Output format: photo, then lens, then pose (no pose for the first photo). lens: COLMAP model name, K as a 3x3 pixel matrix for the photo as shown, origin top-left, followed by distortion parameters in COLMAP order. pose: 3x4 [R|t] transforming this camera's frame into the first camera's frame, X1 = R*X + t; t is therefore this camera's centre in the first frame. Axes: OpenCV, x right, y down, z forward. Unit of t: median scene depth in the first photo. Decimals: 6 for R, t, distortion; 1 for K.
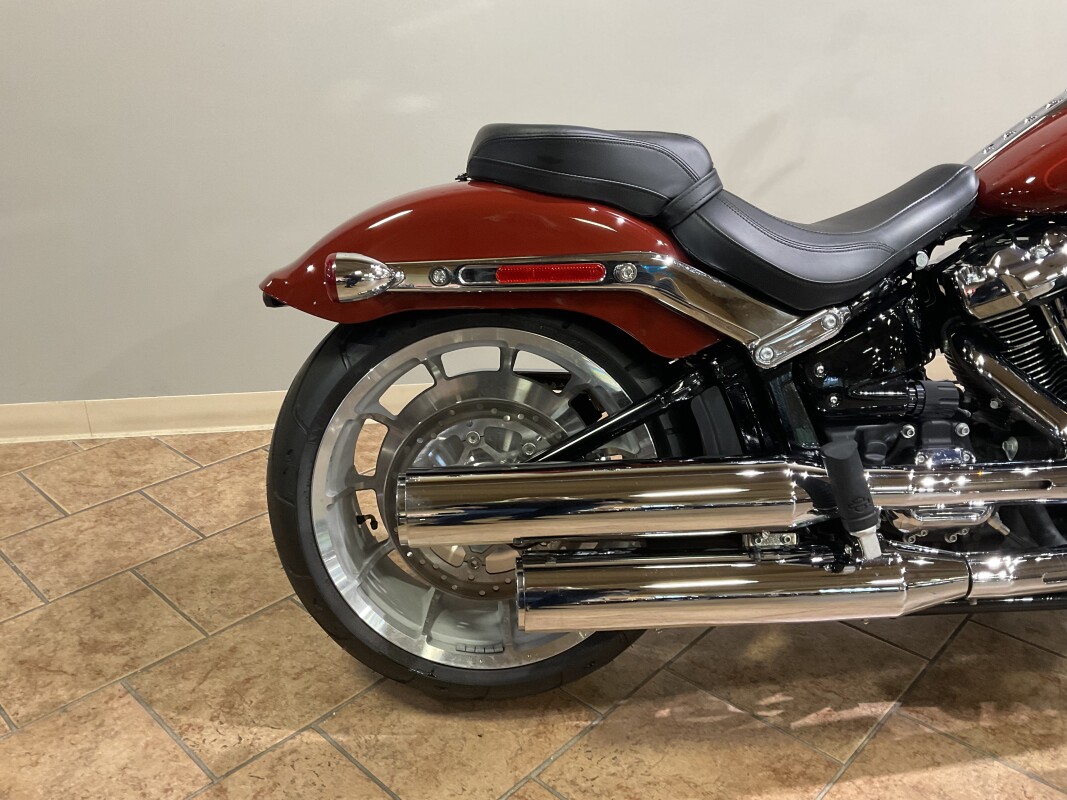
lens RADIAL K [[884.7, 0, 527.0], [0, 884.7, 402.4], [0, 0, 1]] dist [0.051560, -0.091167]
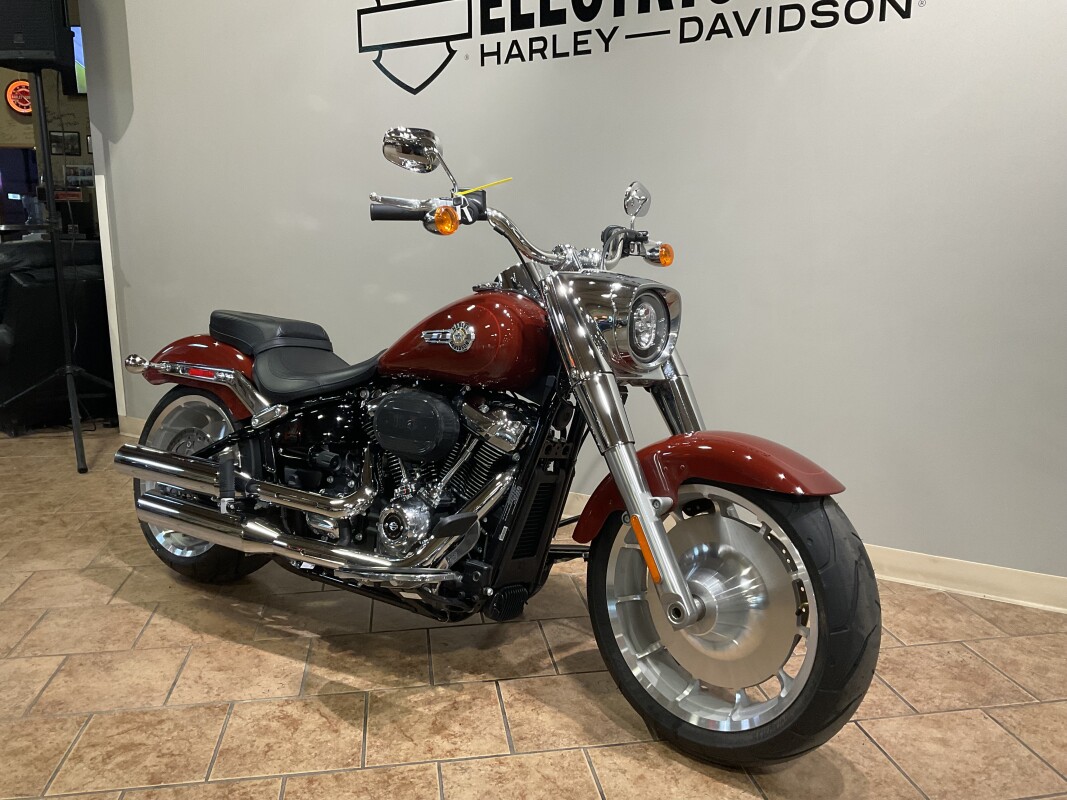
lens RADIAL K [[884.7, 0, 527.0], [0, 884.7, 402.4], [0, 0, 1]] dist [0.051560, -0.091167]
pose [[0.782405, 0.119474, -0.611203, 1.789315], [-0.235614, 0.965263, -0.112928, -0.010558], [0.576480, 0.232363, 0.783376, -0.263436]]
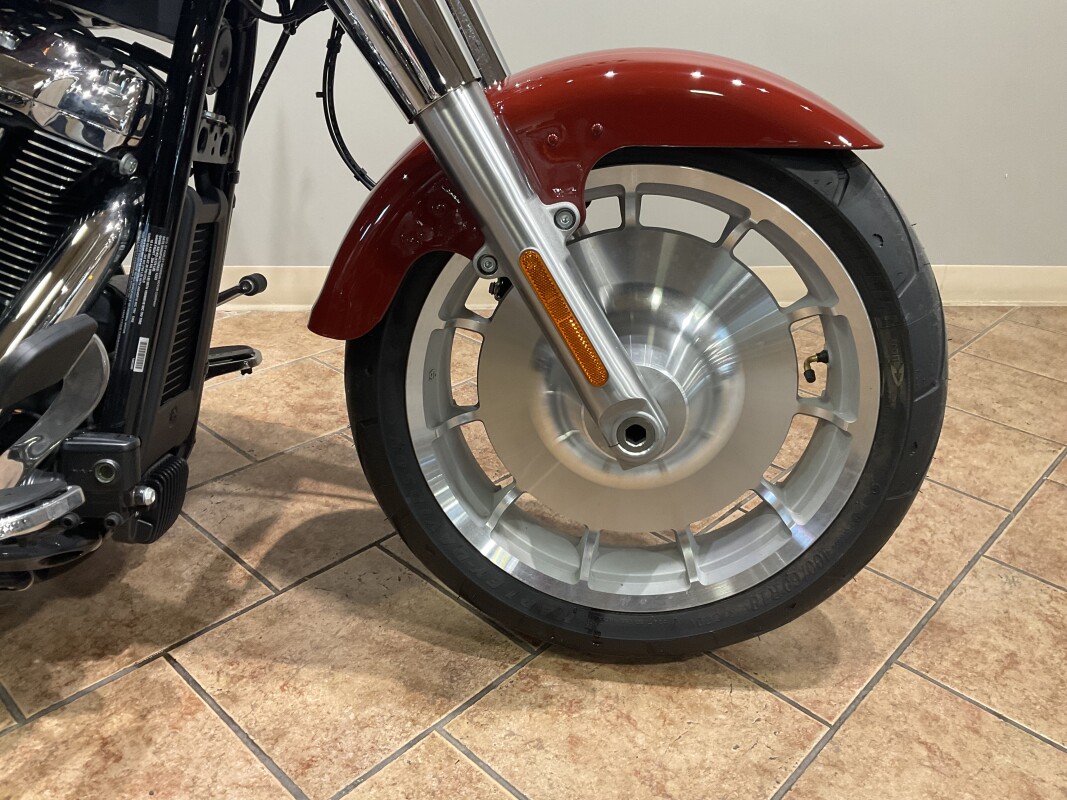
lens RADIAL K [[884.7, 0, 527.0], [0, 884.7, 402.4], [0, 0, 1]] dist [0.051560, -0.091167]
pose [[0.999347, 0.035582, 0.006252, 1.125850], [-0.035919, 0.997145, 0.066424, 0.025957], [-0.003871, -0.066605, 0.997772, 0.319995]]
